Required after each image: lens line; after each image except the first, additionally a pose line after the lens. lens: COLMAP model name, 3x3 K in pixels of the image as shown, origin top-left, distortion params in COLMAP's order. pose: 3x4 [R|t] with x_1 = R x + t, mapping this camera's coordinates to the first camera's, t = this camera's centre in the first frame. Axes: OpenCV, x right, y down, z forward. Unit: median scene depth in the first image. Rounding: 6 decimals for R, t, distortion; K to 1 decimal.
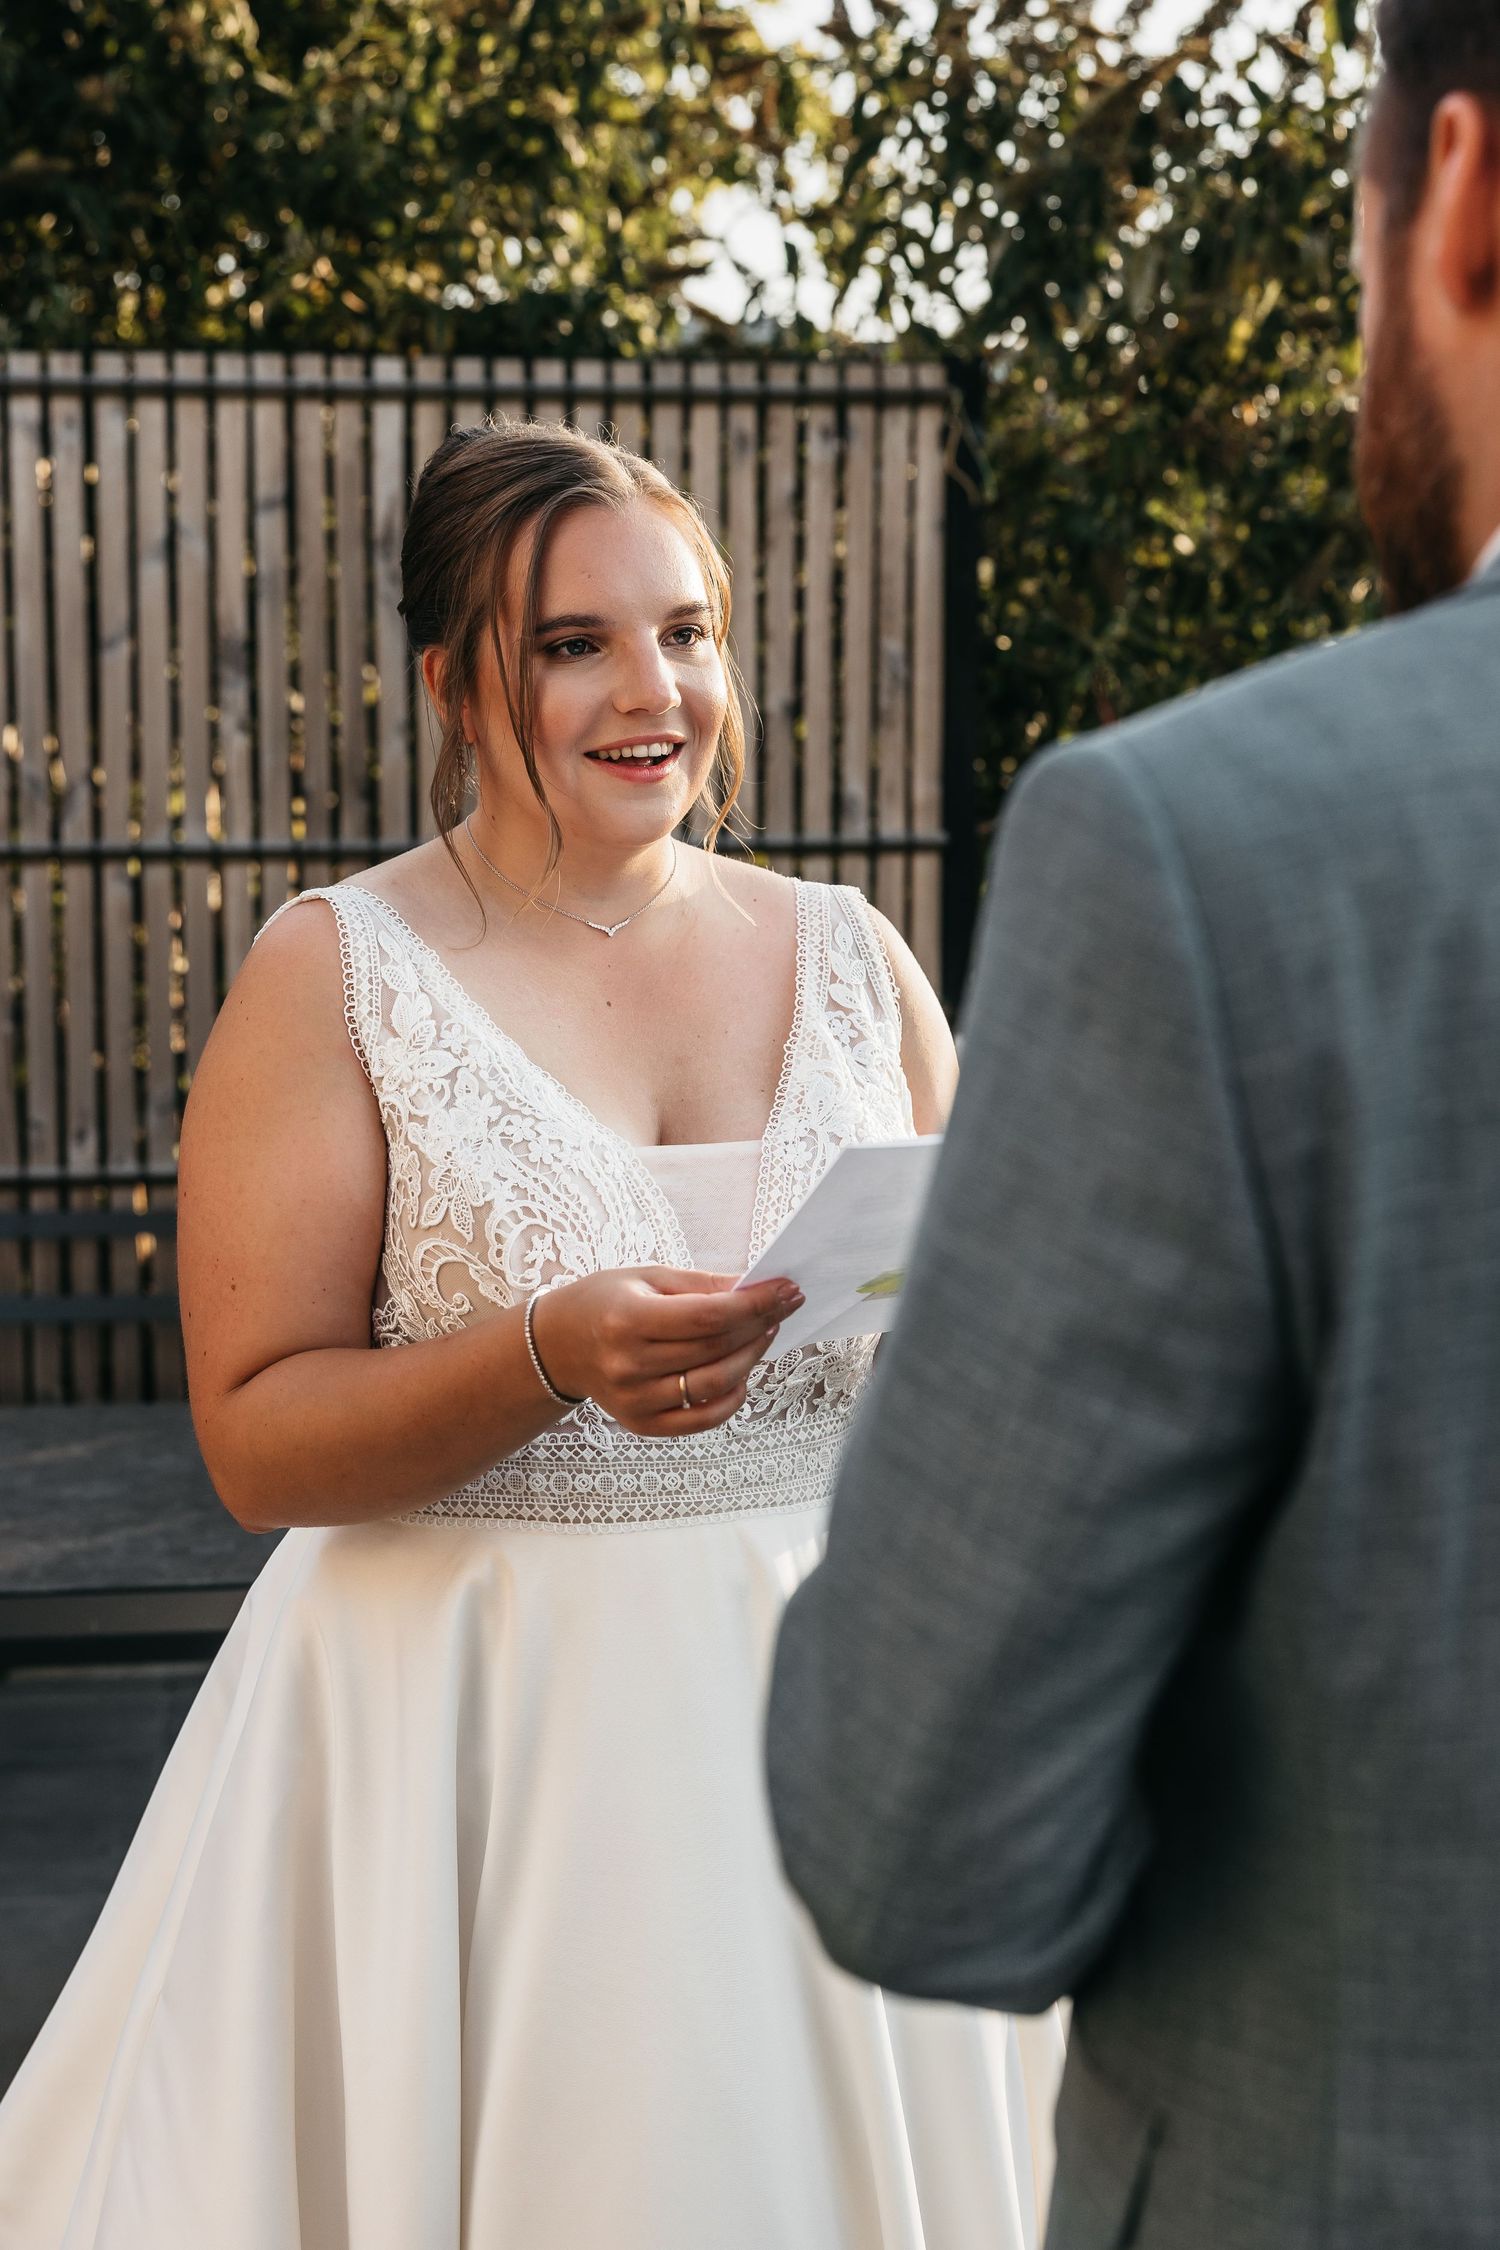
lens RADIAL K [[3200.3, 0, 459.6], [0, 3200.3, 1142.3], [0, 0, 1]] dist [0.034687, 0.000000]
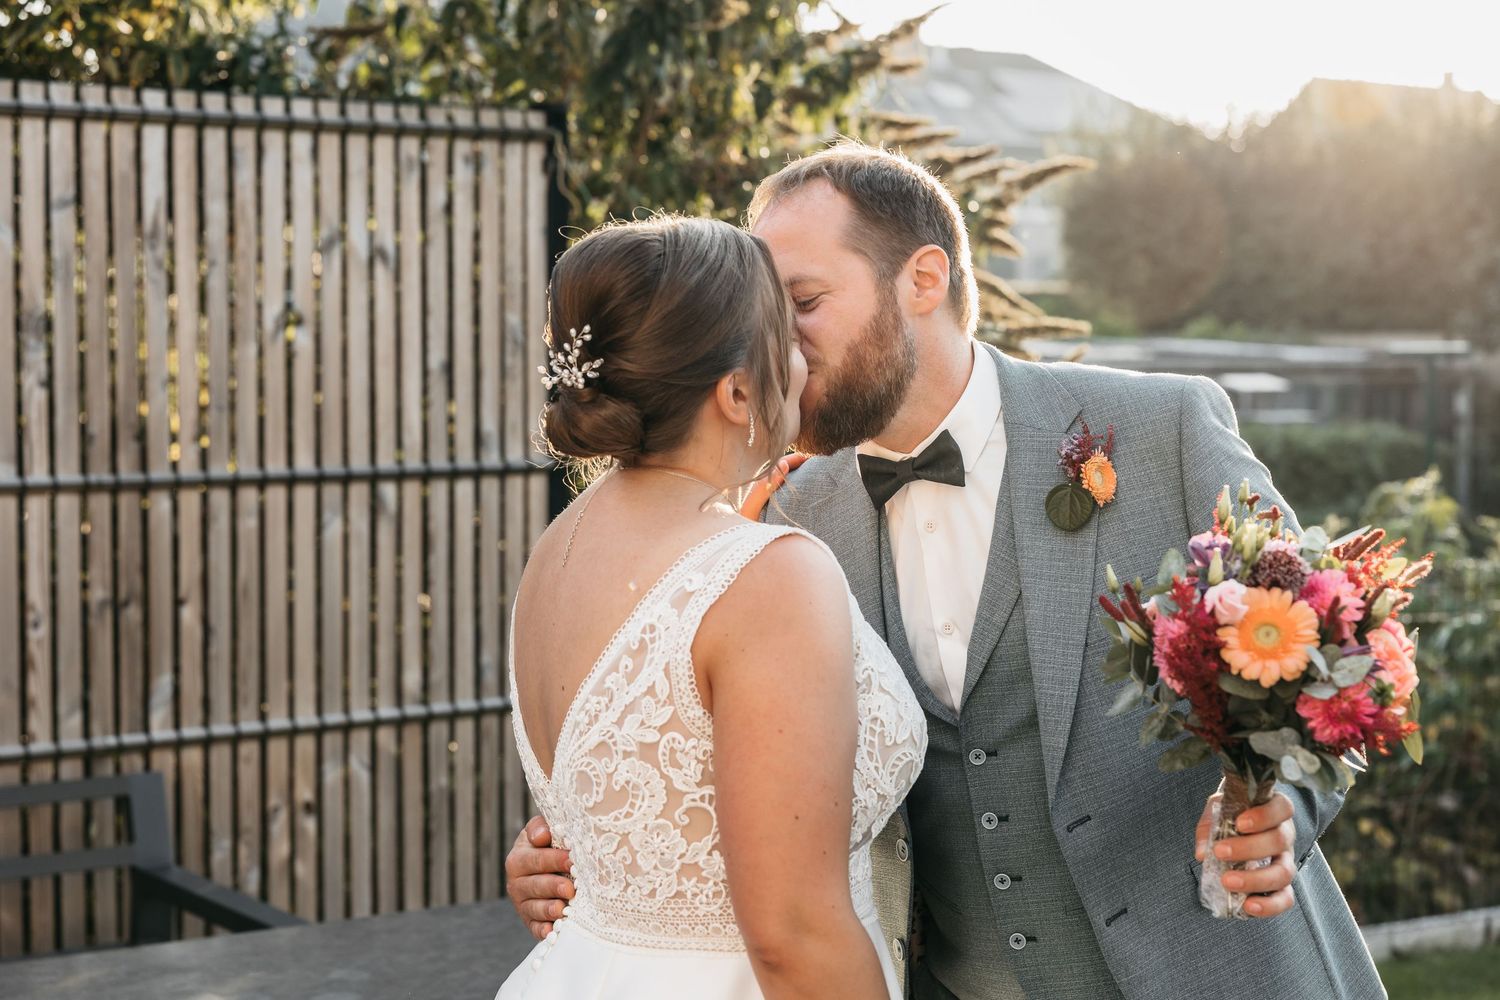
lens RADIAL K [[2778.7, 0, 720.5], [0, 2778.7, 480.6], [0, 0, 1]] dist [-0.023835, 0.000000]
pose [[0.887065, -0.021573, 0.461139, -0.912663], [0.063455, 0.995124, -0.075512, 0.008024], [-0.457262, 0.096245, 0.884109, -0.121627]]
